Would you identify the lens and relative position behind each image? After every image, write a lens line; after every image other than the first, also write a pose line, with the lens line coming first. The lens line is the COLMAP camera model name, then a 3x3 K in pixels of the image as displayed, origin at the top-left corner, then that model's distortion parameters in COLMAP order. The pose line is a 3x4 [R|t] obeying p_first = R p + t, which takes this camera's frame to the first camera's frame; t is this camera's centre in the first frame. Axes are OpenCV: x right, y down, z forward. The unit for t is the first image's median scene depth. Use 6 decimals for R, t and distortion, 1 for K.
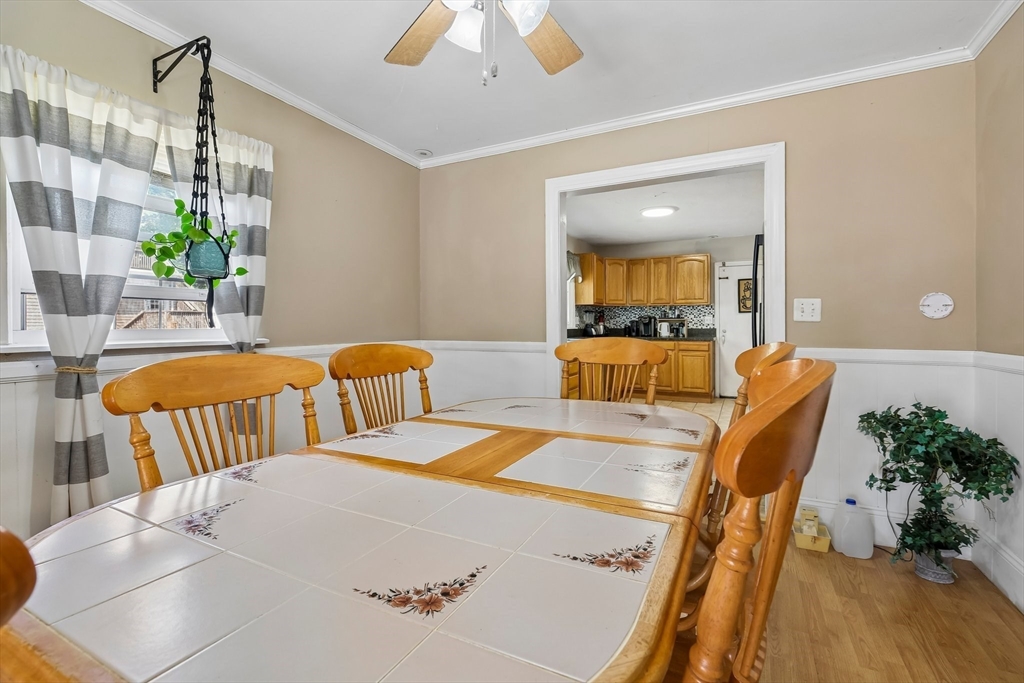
lens RADIAL K [[459.7, 0, 509.1], [0, 459.7, 322.1], [0, 0, 1]] dist [-0.002557, -0.000012]
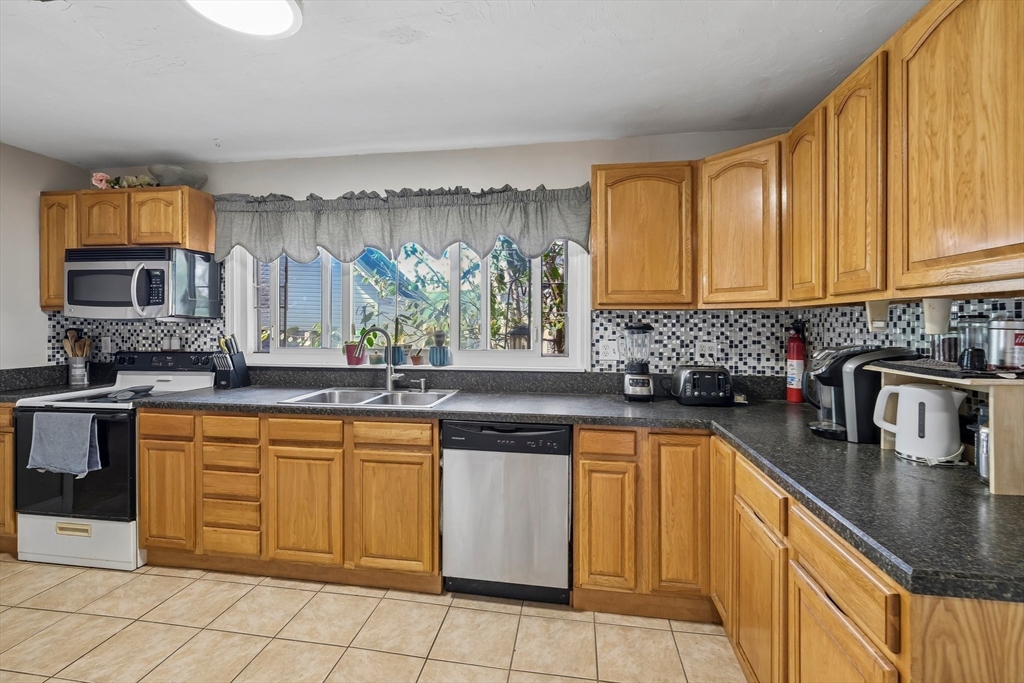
lens RADIAL K [[459.7, 0, 509.1], [0, 459.7, 322.1], [0, 0, 1]] dist [-0.002557, -0.000012]
pose [[0.321434, 0.000466, -0.946932, 0.481415], [0.003819, 0.999991, 0.001788, -0.028581], [0.946924, -0.004191, 0.321430, 0.790901]]
